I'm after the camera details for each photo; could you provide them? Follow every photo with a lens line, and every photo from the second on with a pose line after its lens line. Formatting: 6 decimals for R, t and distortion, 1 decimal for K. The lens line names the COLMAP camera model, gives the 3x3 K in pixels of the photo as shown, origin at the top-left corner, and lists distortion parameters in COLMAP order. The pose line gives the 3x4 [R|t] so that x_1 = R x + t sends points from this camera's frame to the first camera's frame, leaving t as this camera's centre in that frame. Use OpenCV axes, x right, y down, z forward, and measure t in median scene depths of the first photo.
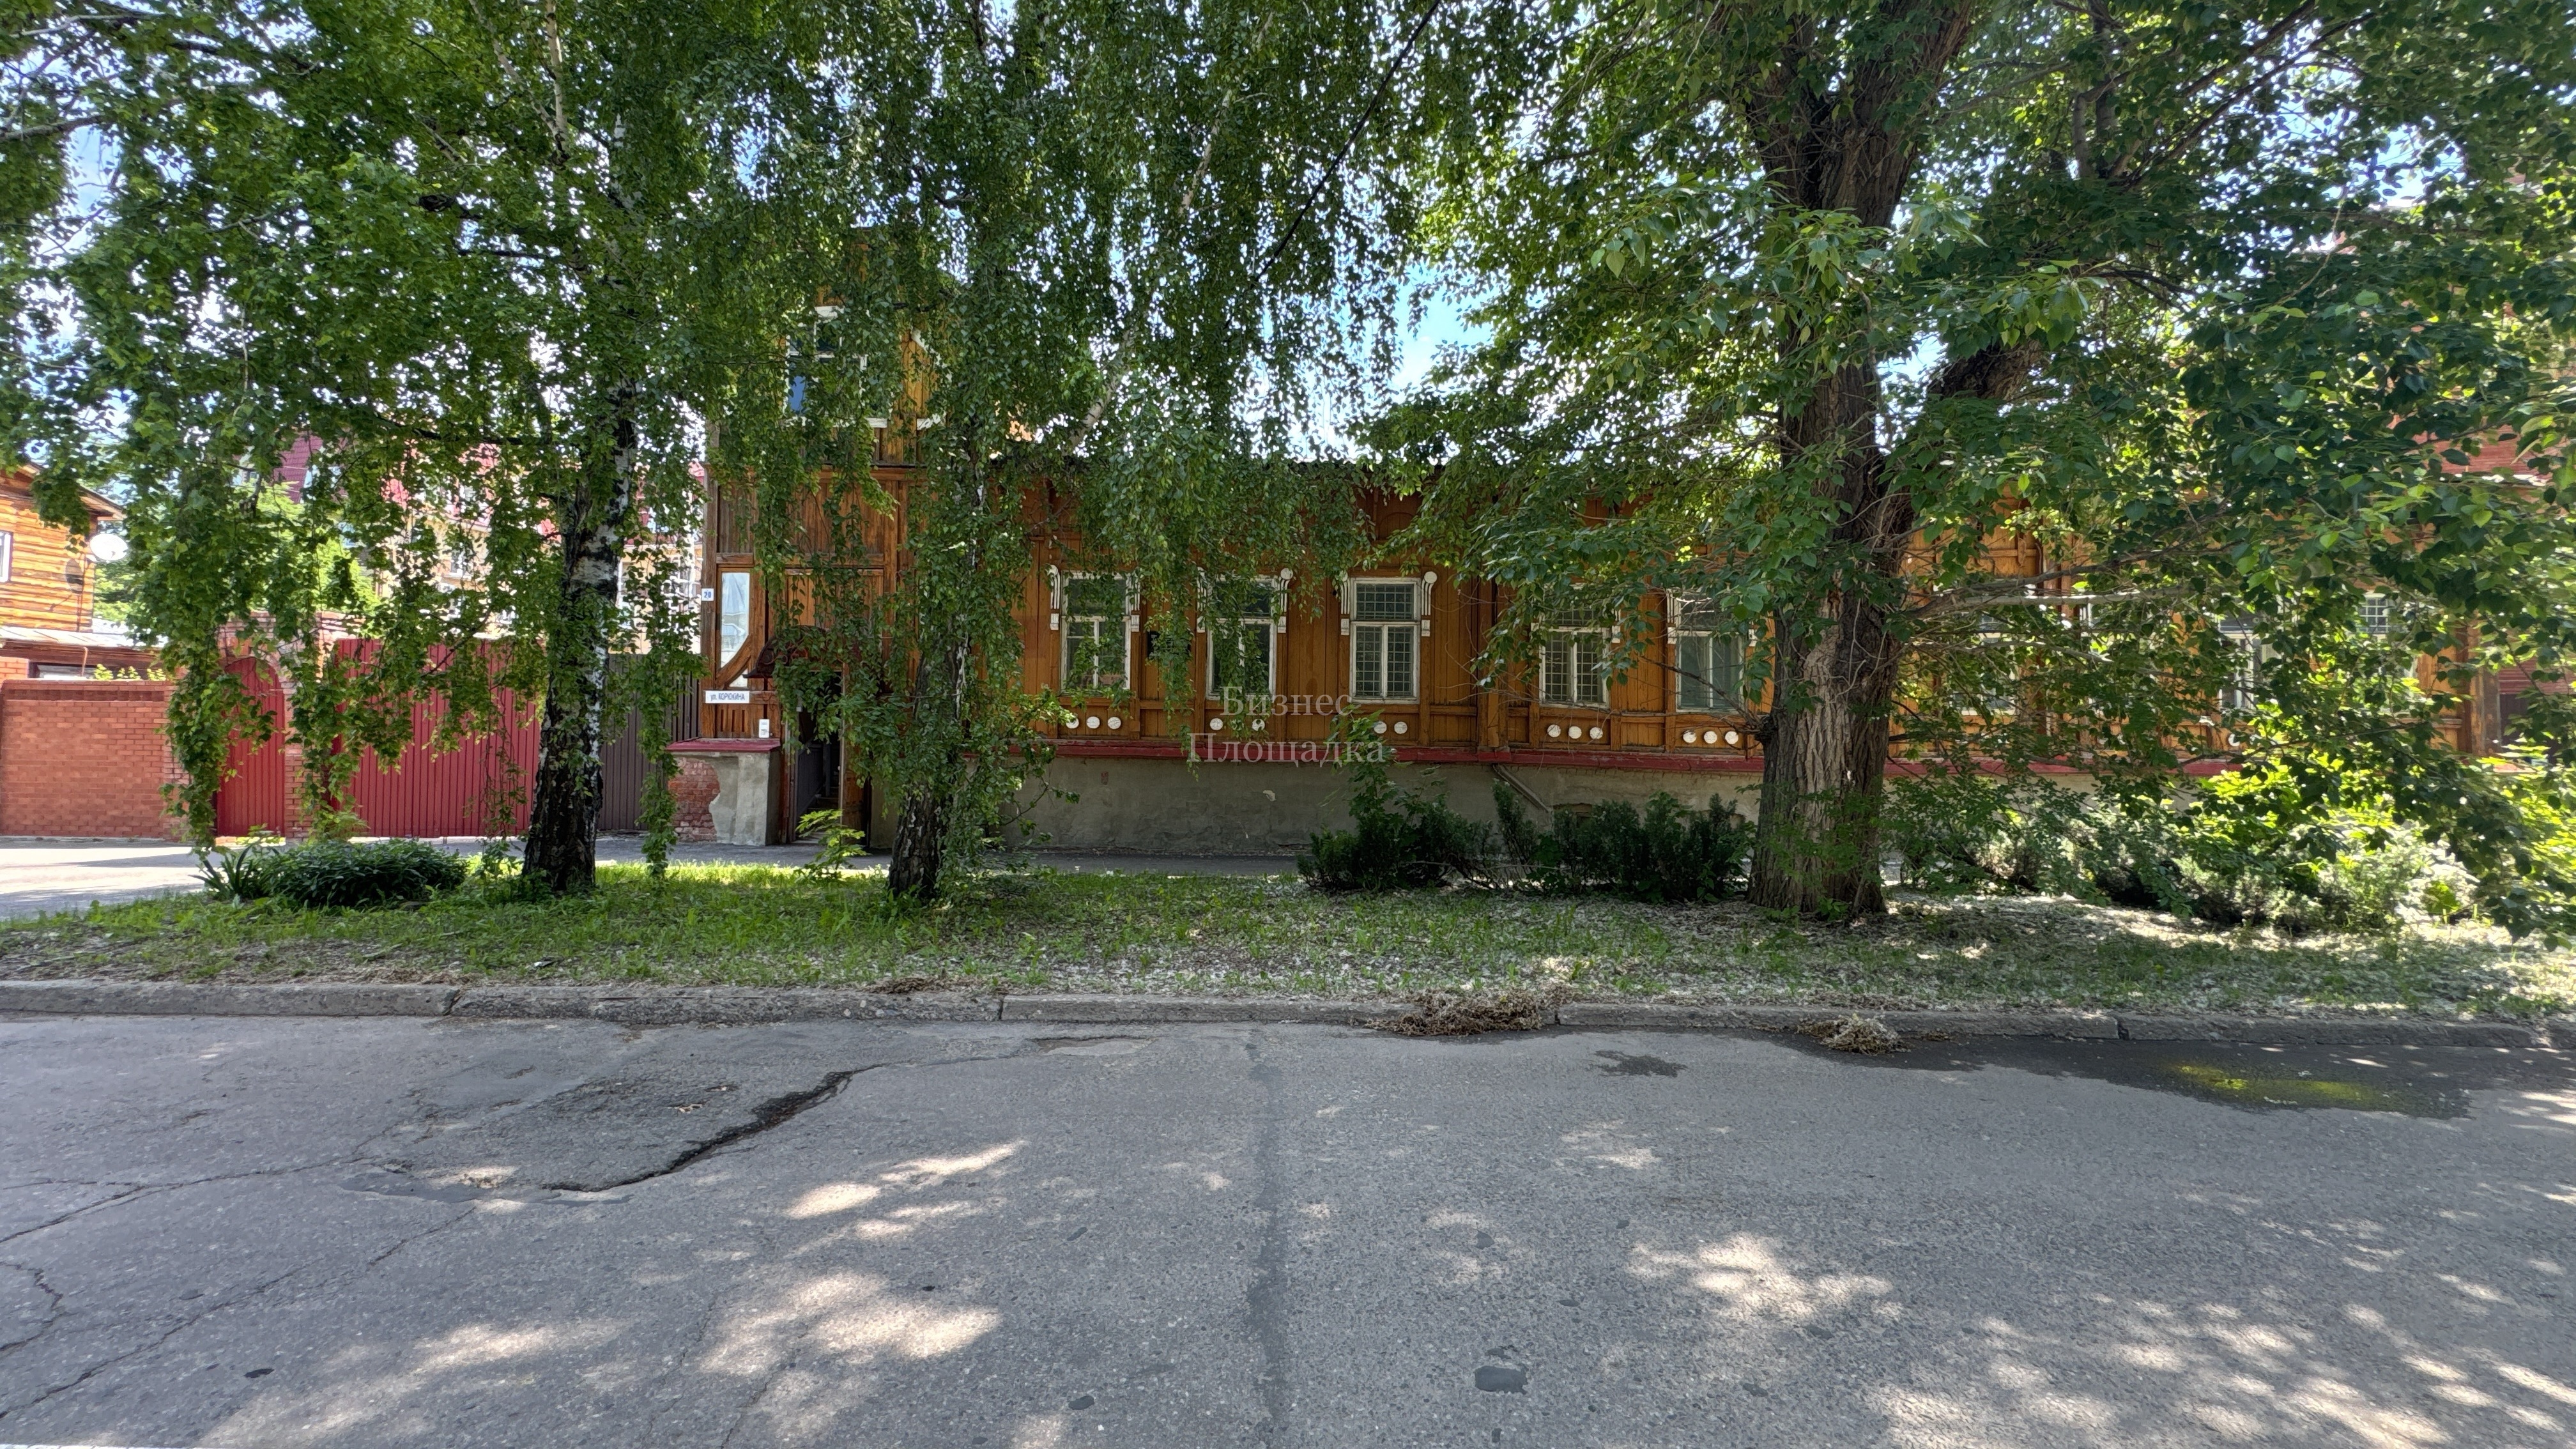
lens RADIAL K [[1027.4, 0, 1278.6], [0, 1027.4, 741.7], [0, 0, 1]] dist [-0.000636, 0.000132]
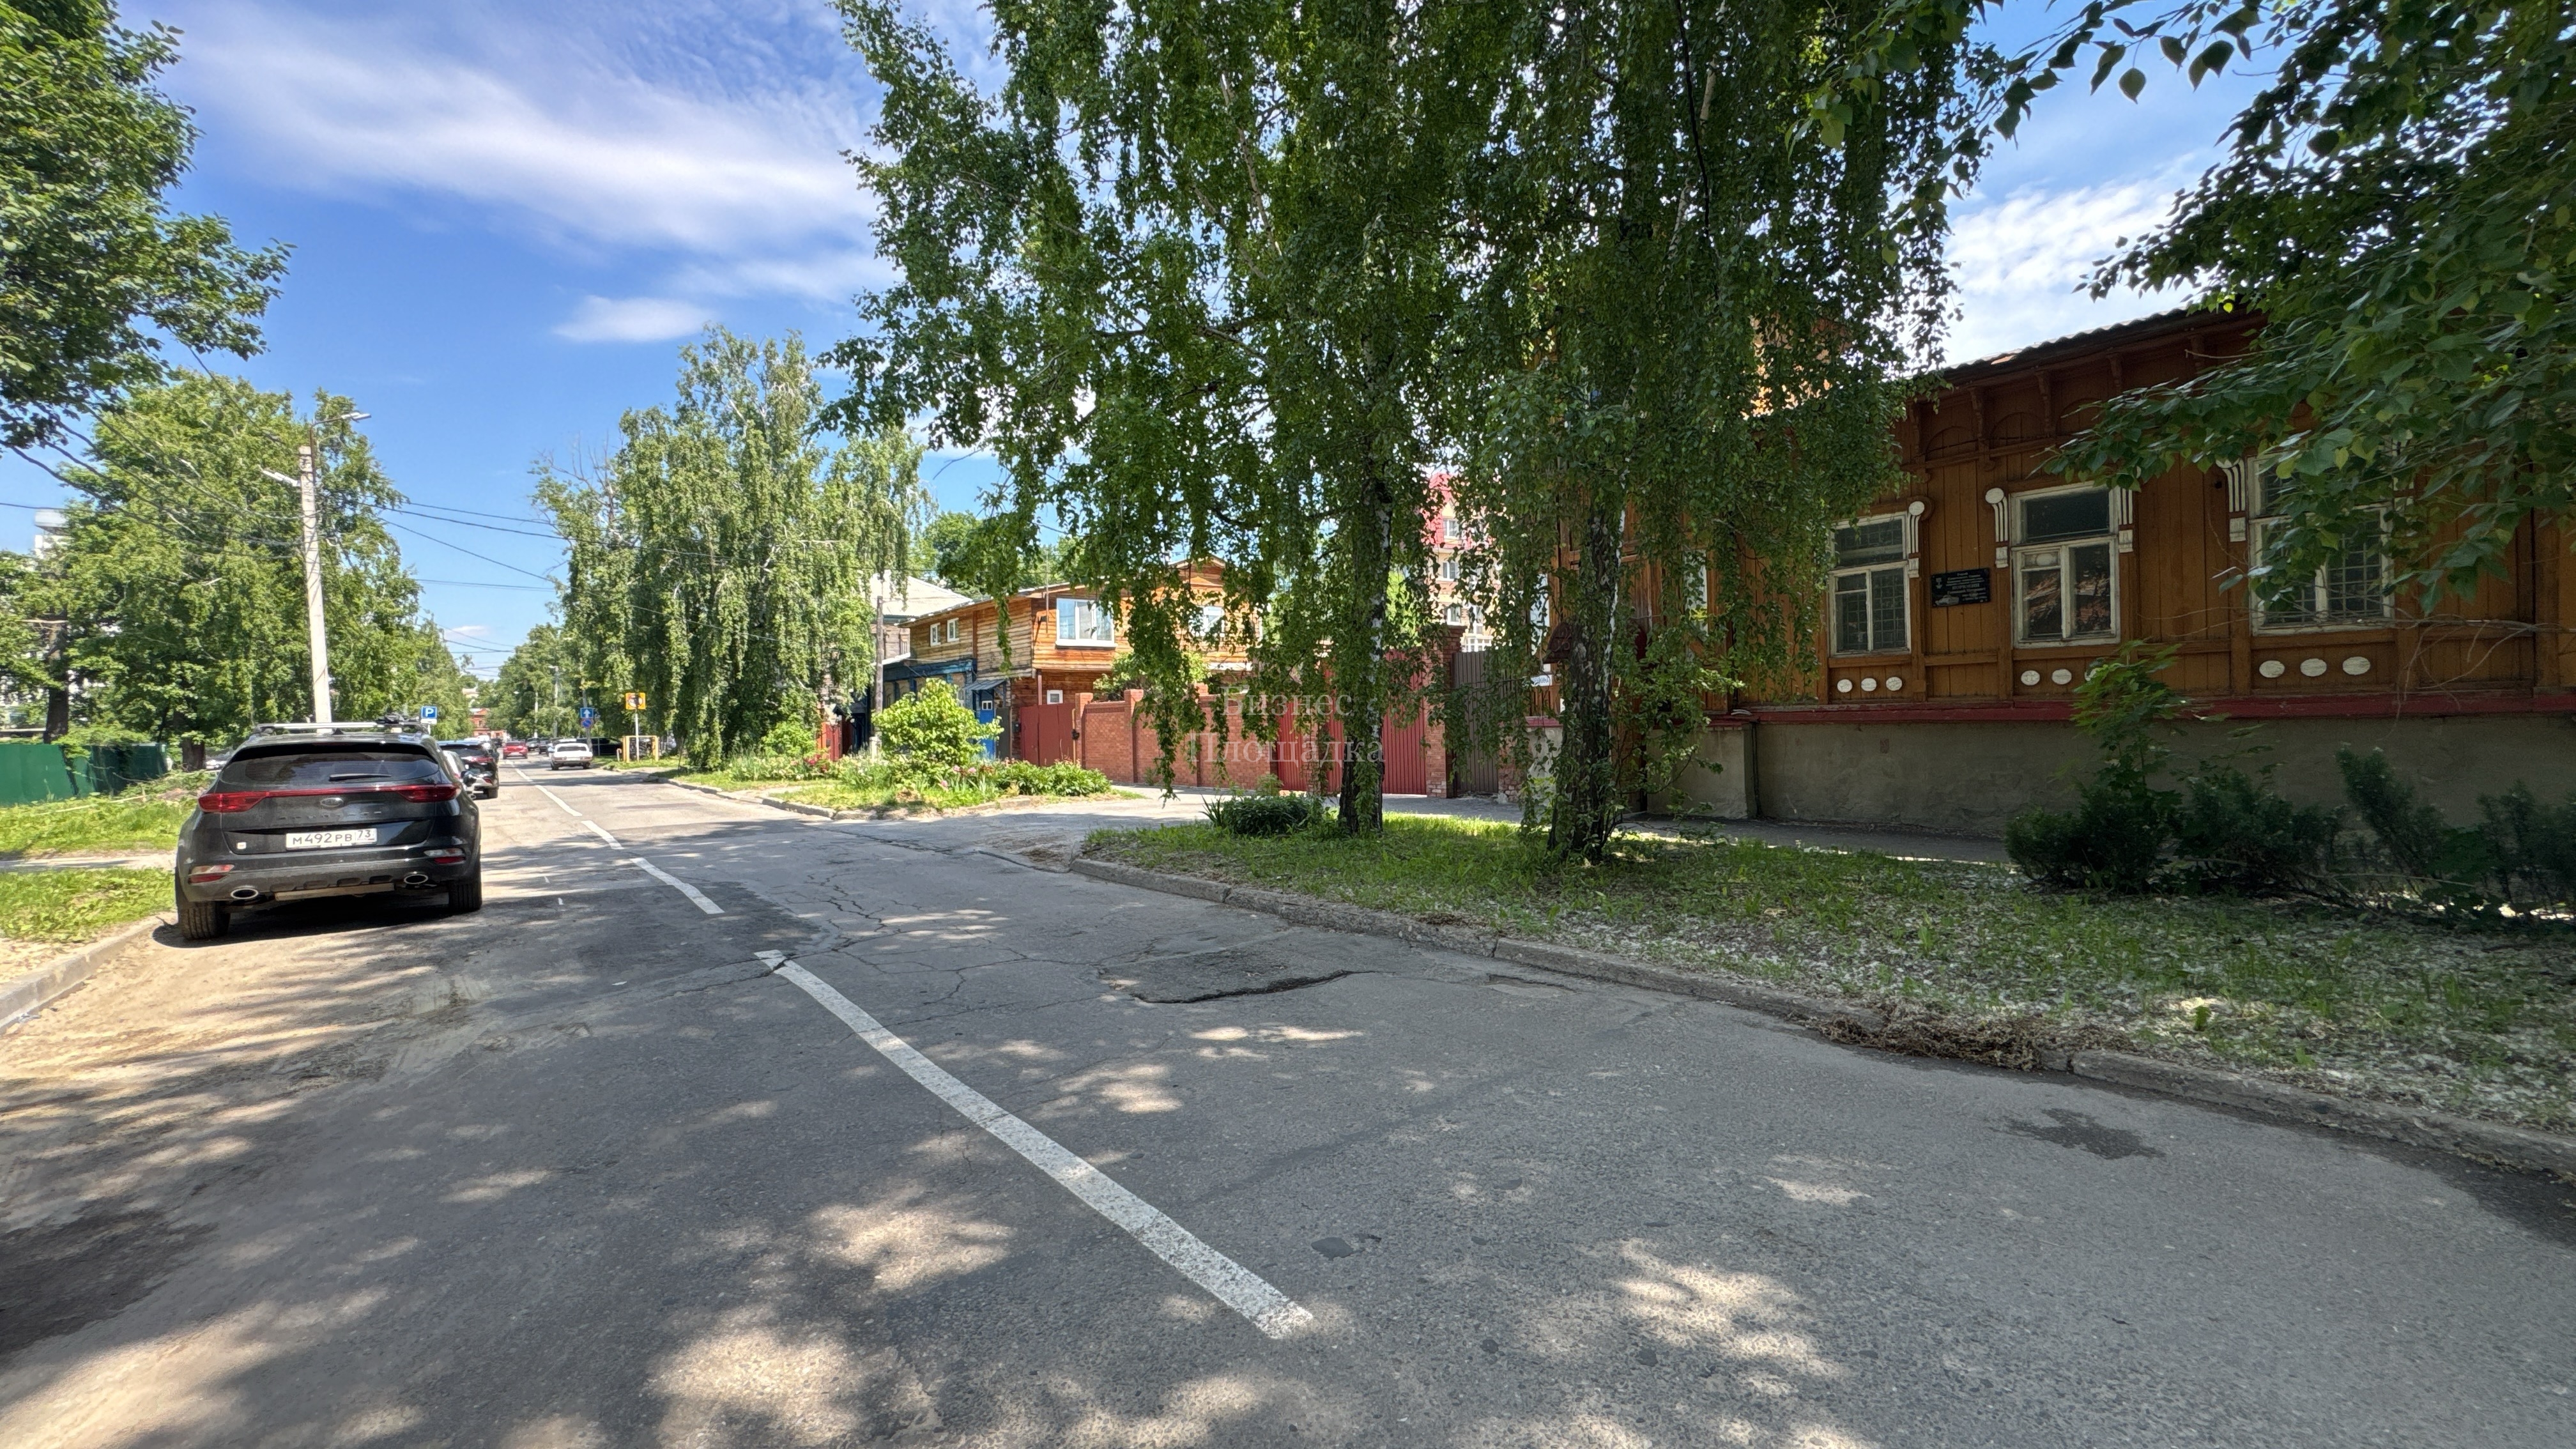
lens RADIAL K [[1027.4, 0, 1264.6], [0, 1027.4, 712.0], [0, 0, 1]] dist [-0.000636, 0.000132]
pose [[0.618525, -0.037971, -0.784847, 0.500529], [0.036077, 0.999151, -0.019908, 0.009808], [0.784937, -0.016002, 0.619369, 0.091986]]
